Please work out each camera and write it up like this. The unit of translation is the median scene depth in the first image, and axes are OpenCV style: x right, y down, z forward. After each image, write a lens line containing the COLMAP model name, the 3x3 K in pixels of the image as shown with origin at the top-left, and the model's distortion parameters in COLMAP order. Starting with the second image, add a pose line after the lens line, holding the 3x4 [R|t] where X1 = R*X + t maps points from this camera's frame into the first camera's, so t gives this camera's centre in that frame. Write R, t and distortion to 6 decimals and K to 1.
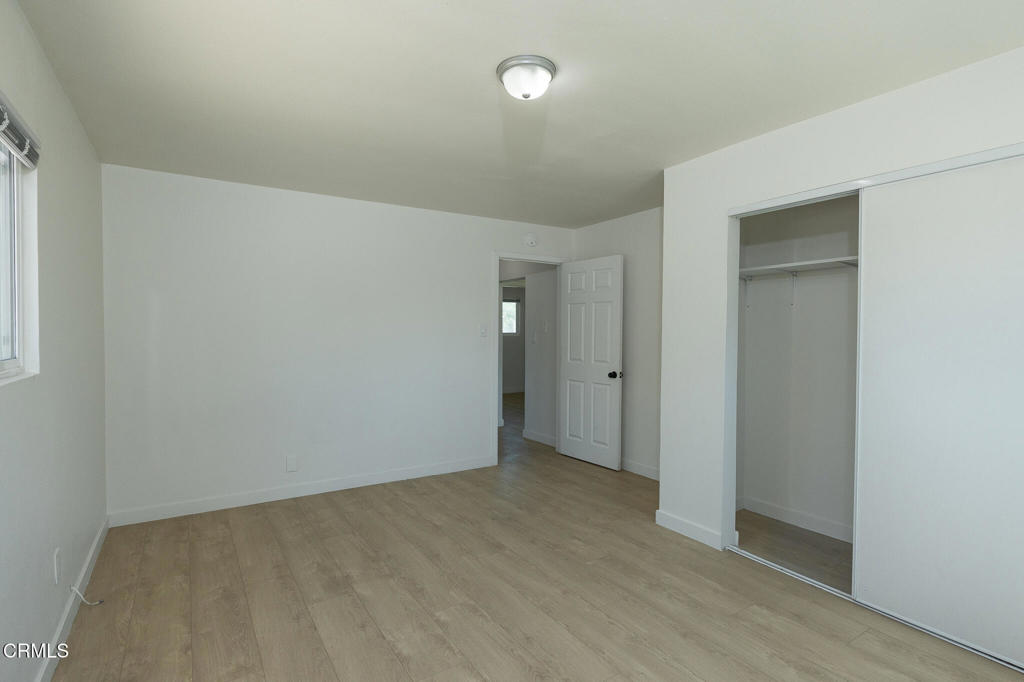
lens RADIAL K [[503.4, 0, 512.0], [0, 503.4, 341.0], [0, 0, 1]] dist [0.000117, 0.000189]
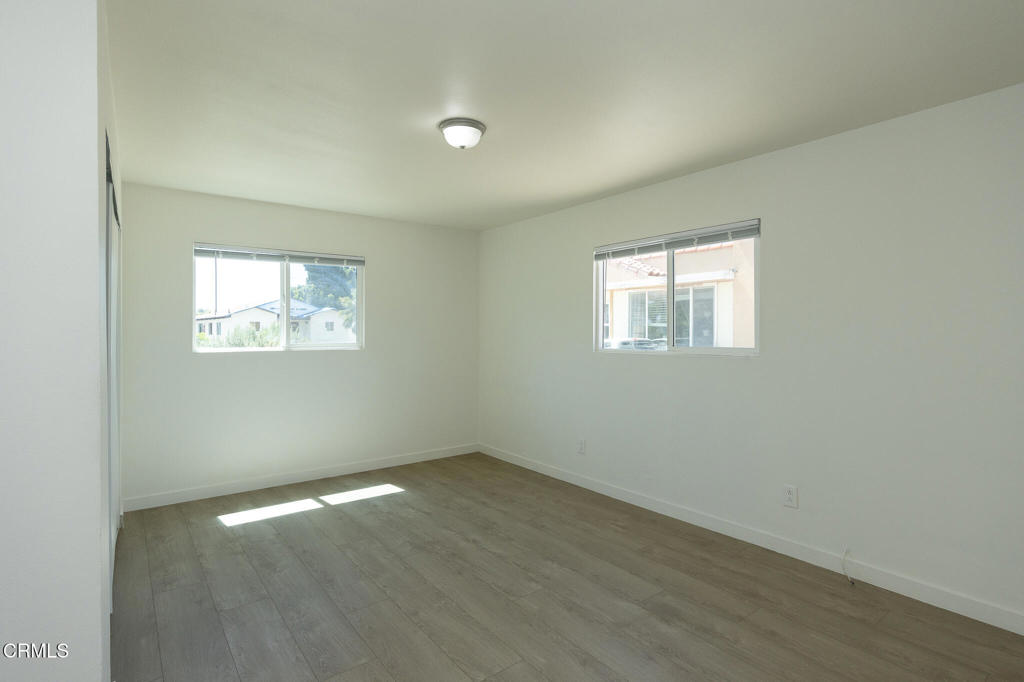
lens RADIAL K [[505.1, 0, 508.1], [0, 505.1, 329.2], [0, 0, 1]] dist [-0.000244, 0.000031]
pose [[-0.997332, -0.004962, -0.072830, 0.005014], [-0.006366, 0.999798, 0.019064, -0.041401], [0.072721, 0.019477, -0.997162, 1.873002]]
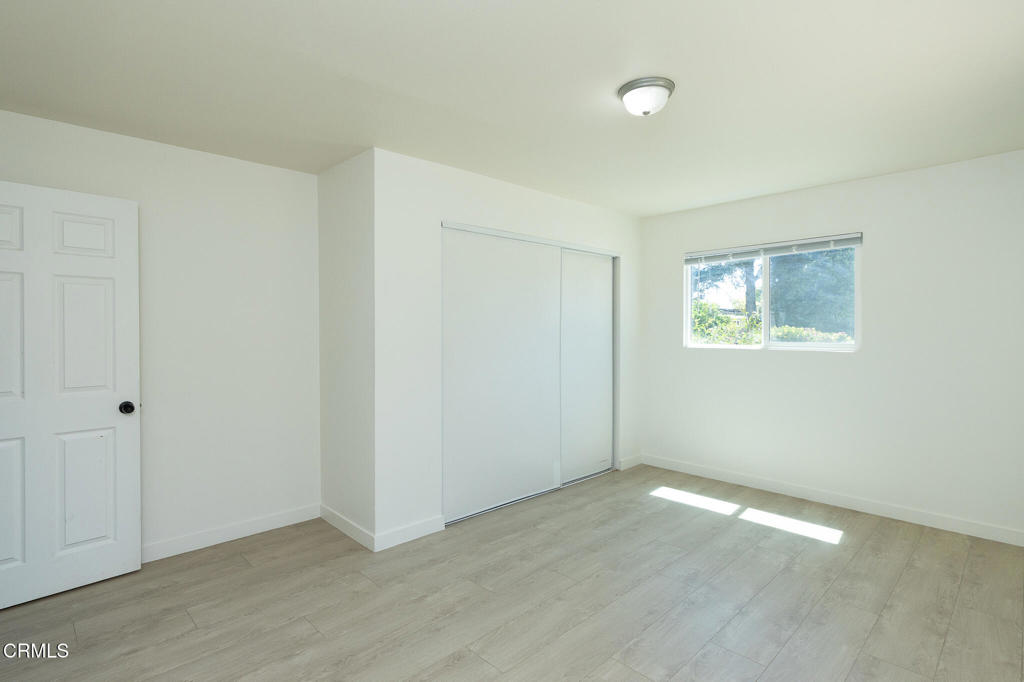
lens RADIAL K [[505.1, 0, 508.1], [0, 505.1, 329.2], [0, 0, 1]] dist [-0.000244, 0.000031]
pose [[-0.183124, -0.004373, 0.983080, -0.809233], [0.025259, 0.999639, 0.009152, -0.032125], [-0.982765, 0.026508, -0.182948, 1.226848]]
